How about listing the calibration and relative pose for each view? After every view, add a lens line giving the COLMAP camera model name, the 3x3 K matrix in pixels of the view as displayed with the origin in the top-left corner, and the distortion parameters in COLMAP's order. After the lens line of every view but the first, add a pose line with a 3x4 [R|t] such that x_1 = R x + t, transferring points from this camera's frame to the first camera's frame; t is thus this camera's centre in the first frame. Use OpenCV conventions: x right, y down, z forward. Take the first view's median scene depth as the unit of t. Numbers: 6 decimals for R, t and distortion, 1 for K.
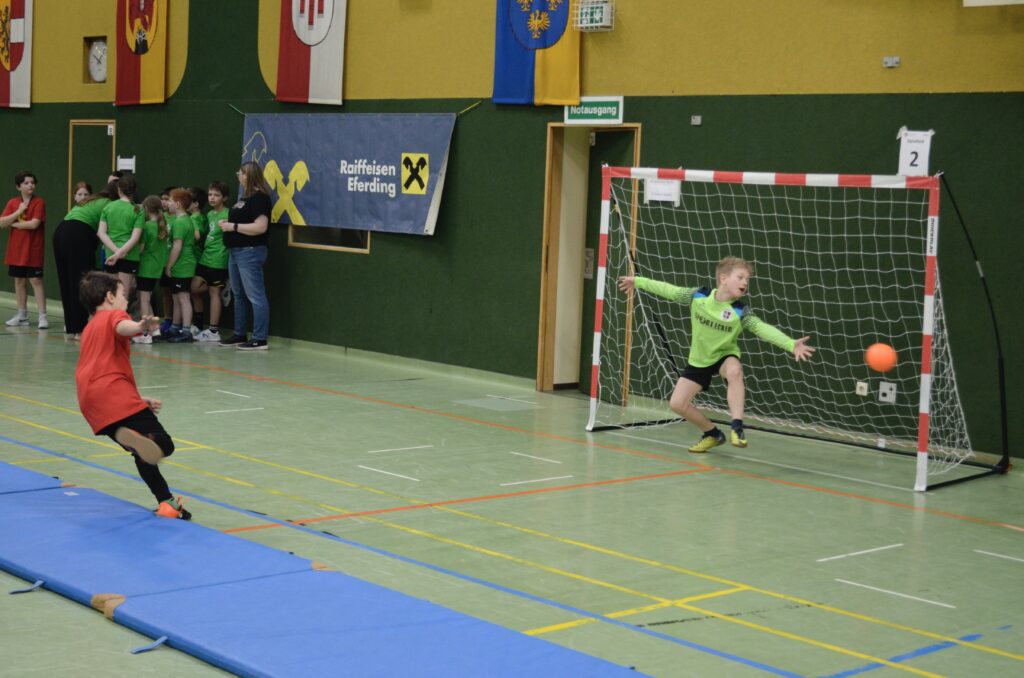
lens RADIAL K [[1717.2, 0, 514.4], [0, 1717.2, 340.6], [0, 0, 1]] dist [0.016721, 0.000000]
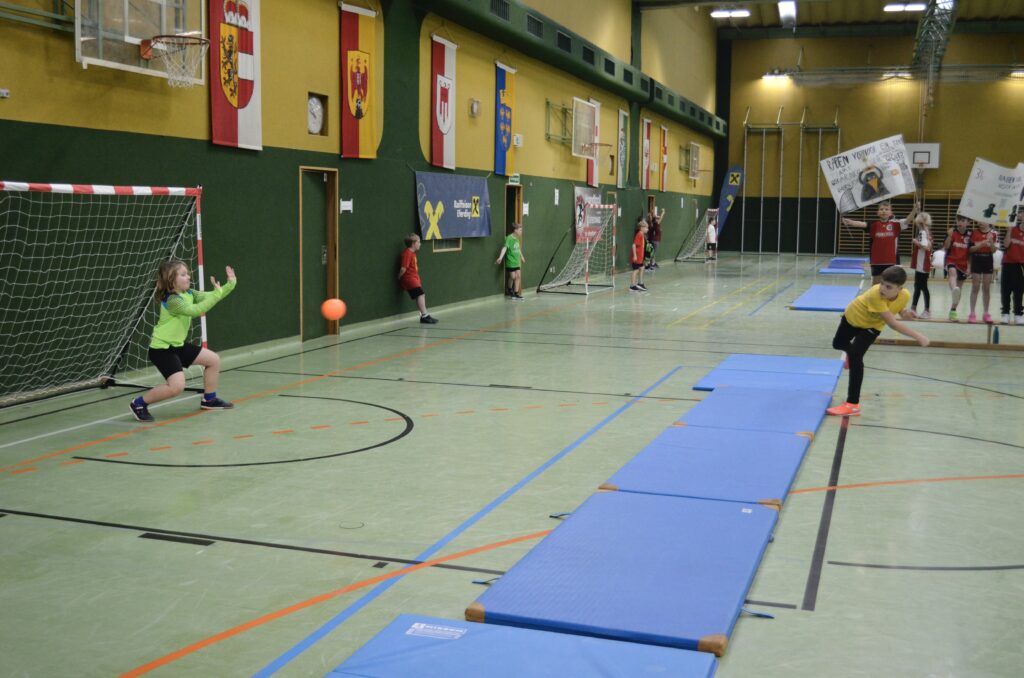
lens RADIAL K [[1142.7, 0, 514.9], [0, 1142.7, 337.5], [0, 0, 1]] dist [-0.018464, 0.000000]
pose [[-0.485167, -0.153944, 0.860764, -1.149921], [0.033942, 0.980323, 0.194458, -0.188933], [-0.873763, 0.123561, -0.470395, 1.478423]]
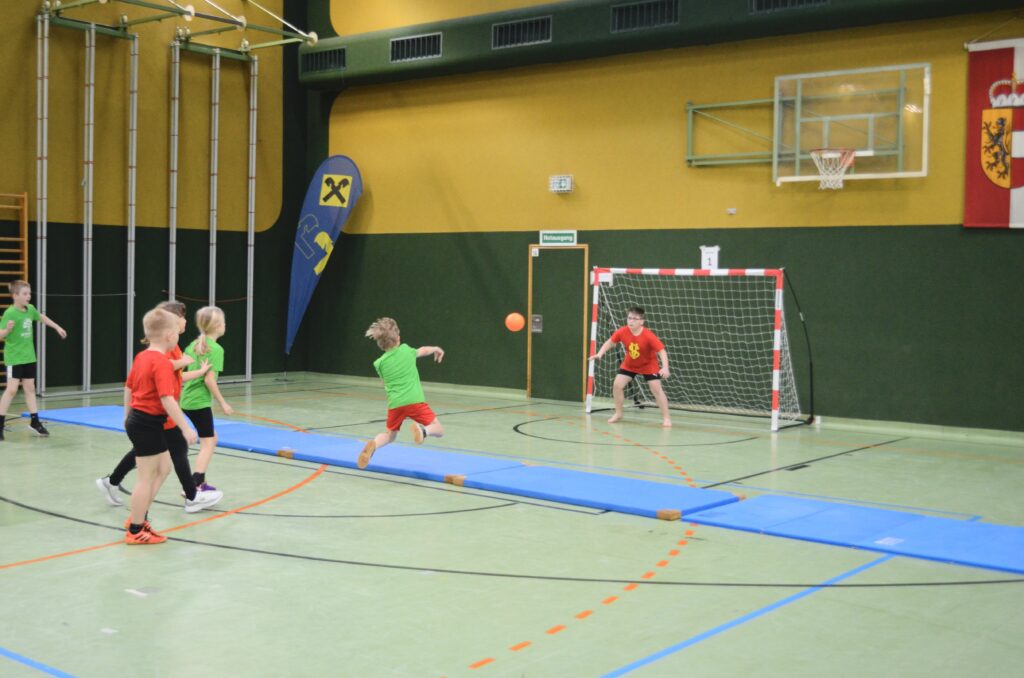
lens RADIAL K [[1269.9, 0, 504.2], [0, 1269.9, 331.9], [0, 0, 1]] dist [0.004452, 0.000000]
pose [[0.988789, -0.040187, 0.143808, -0.828304], [0.045406, 0.998417, -0.033196, -0.087689], [-0.142247, 0.039353, 0.989049, 0.460740]]
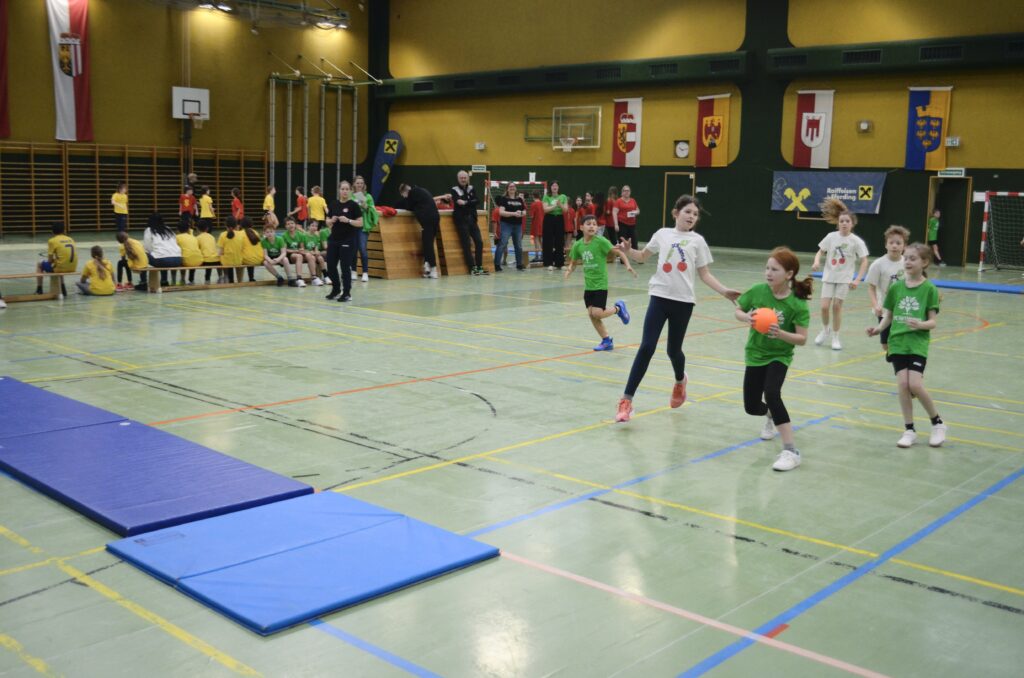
lens RADIAL K [[1104.3, 0, 509.4], [0, 1104.3, 332.0], [0, 0, 1]] dist [-0.045253, 0.000000]
pose [[0.995900, -0.039861, 0.081206, -0.761732], [0.035685, 0.997997, 0.052241, 0.018899], [-0.083126, -0.049129, 0.995327, -0.763250]]
